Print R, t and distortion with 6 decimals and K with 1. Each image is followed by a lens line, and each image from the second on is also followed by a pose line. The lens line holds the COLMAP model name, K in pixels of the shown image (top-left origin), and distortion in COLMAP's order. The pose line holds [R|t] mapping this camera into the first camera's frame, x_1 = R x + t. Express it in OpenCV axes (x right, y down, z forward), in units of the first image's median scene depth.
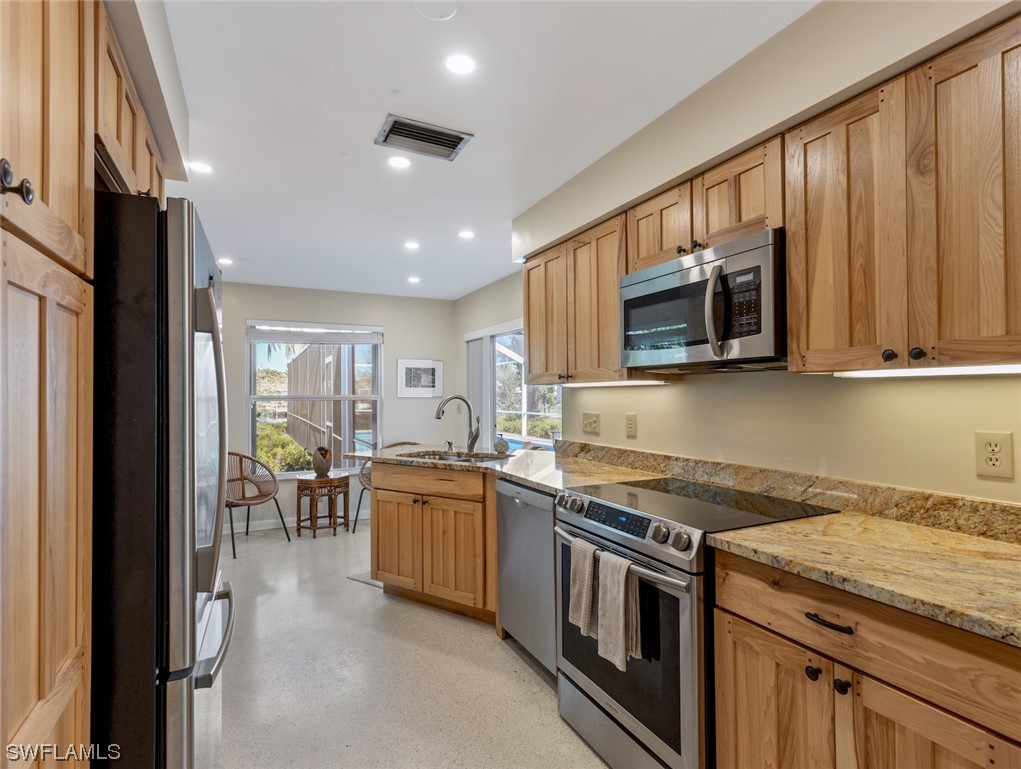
lens RADIAL K [[522.2, 0, 515.0], [0, 522.2, 391.1], [0, 0, 1]] dist [0.016274, -0.005600]
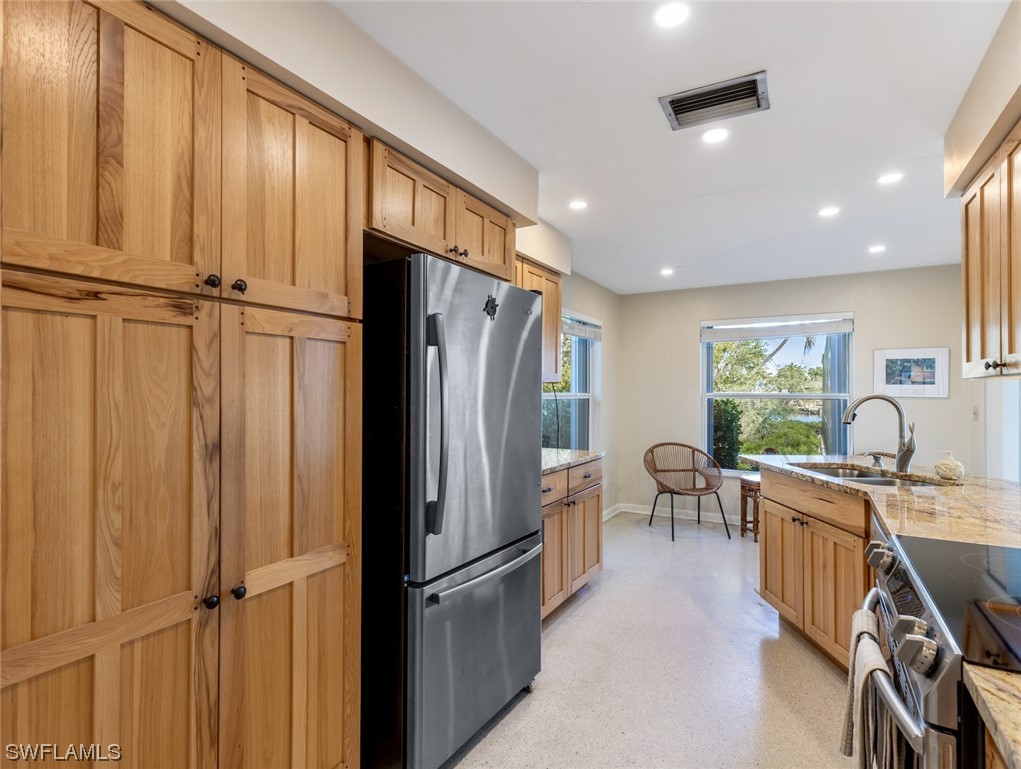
lens RADIAL K [[522.2, 0, 519.7], [0, 522.2, 390.4], [0, 0, 1]] dist [0.016274, -0.005600]
pose [[0.559971, 0.003573, -0.828504, 0.263334], [-0.001186, 0.999993, 0.003511, 0.000150], [0.828511, -0.000983, 0.559972, 0.162934]]
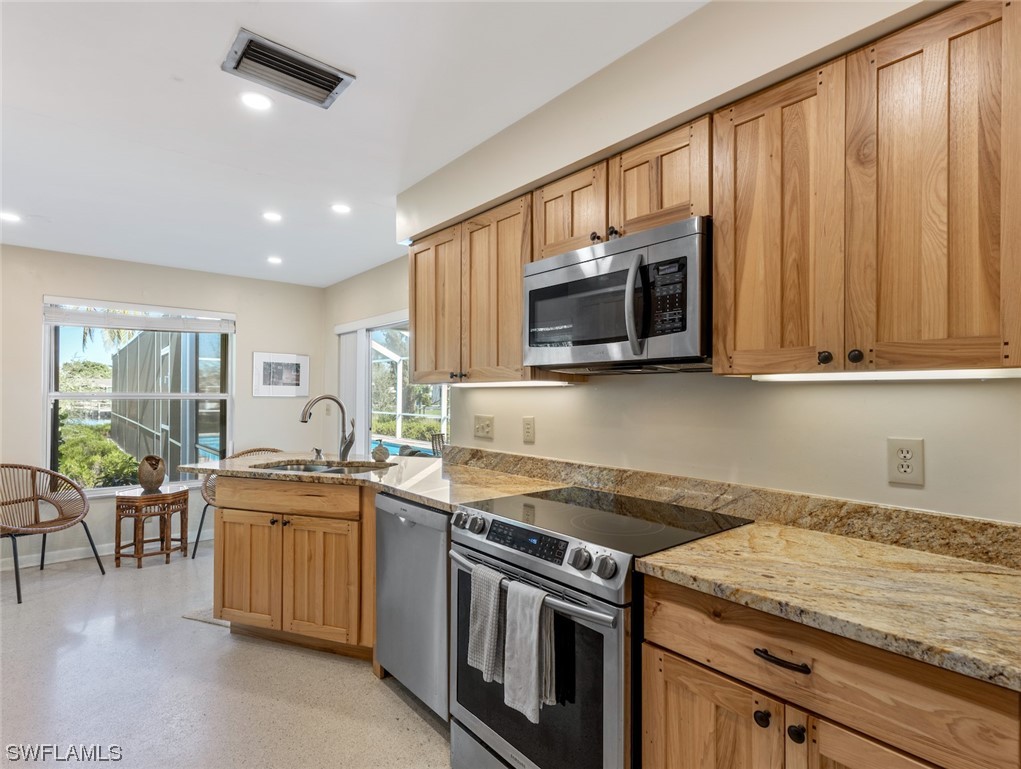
lens RADIAL K [[522.2, 0, 512.9], [0, 522.2, 392.3], [0, 0, 1]] dist [0.016274, -0.005600]
pose [[0.971870, 0.010925, 0.235265, -0.019267], [-0.011295, 0.999936, 0.000229, -0.000297], [-0.235248, -0.002880, 0.971931, 0.101774]]
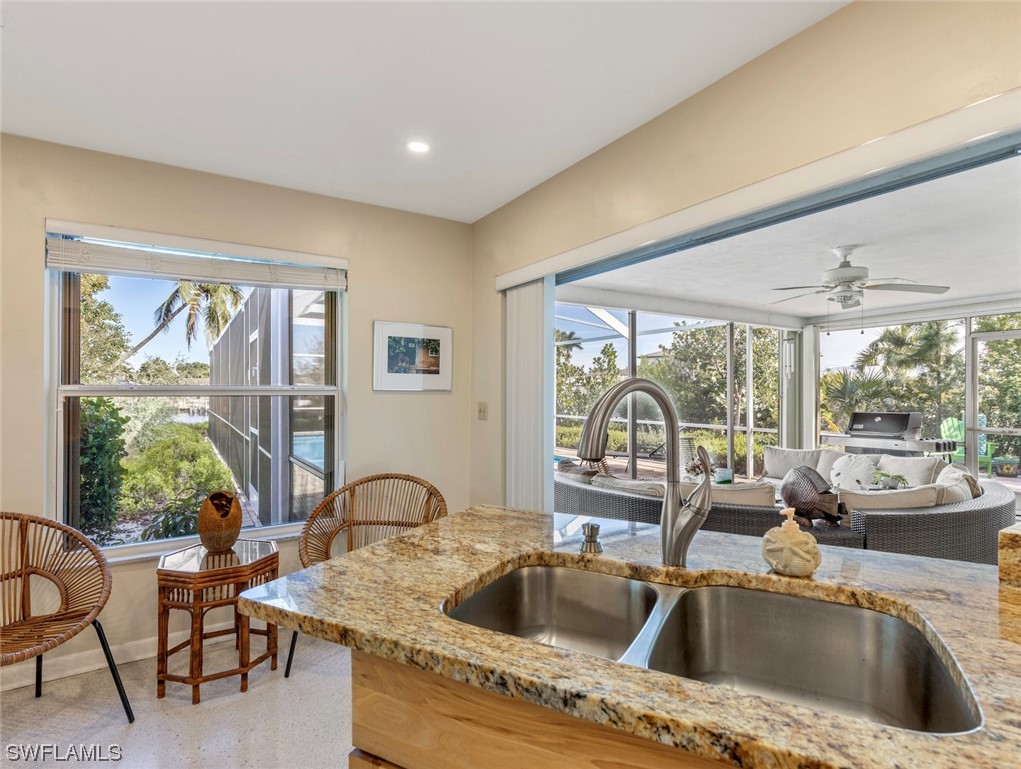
lens RADIAL K [[522.2, 0, 514.3], [0, 522.2, 388.5], [0, 0, 1]] dist [0.016274, -0.005600]
pose [[0.995060, 0.004207, 0.099190, -0.243787], [-0.004359, 0.999990, 0.001318, 0.015534], [-0.099183, -0.001744, 0.995068, 0.813708]]
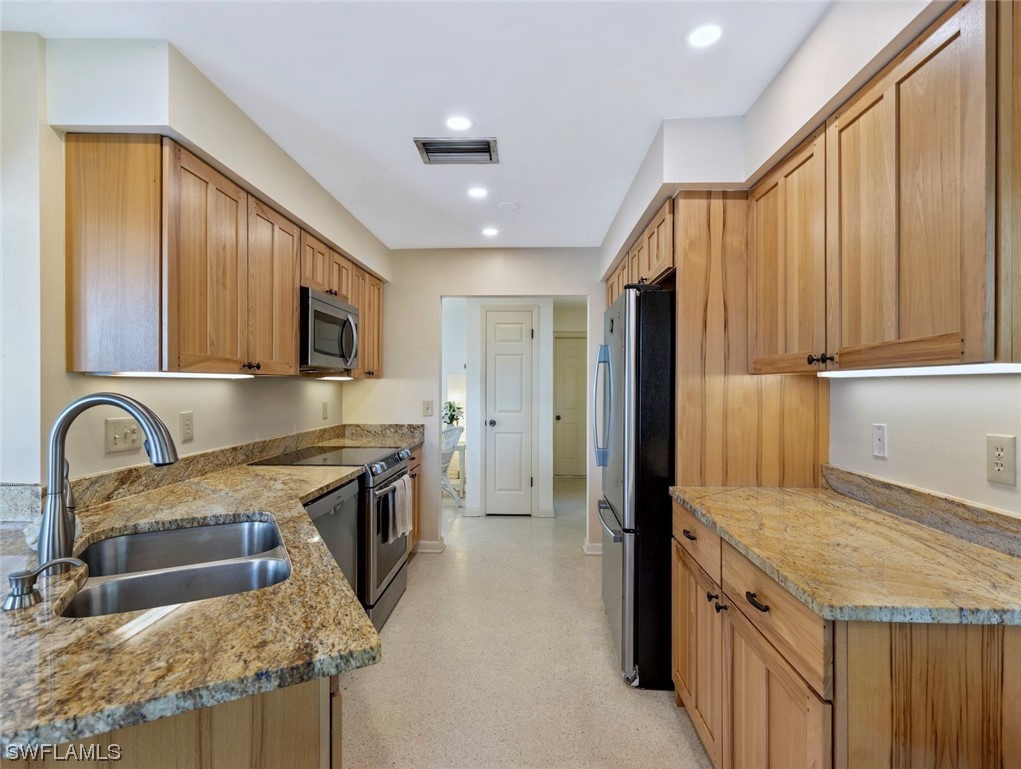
lens RADIAL K [[522.2, 0, 513.2], [0, 522.2, 386.6], [0, 0, 1]] dist [0.016274, -0.005600]
pose [[-0.877102, 0.000371, 0.480303, -0.554537], [-0.002061, 0.999988, -0.004537, 0.005584], [-0.480299, -0.004969, -0.877091, 1.323947]]
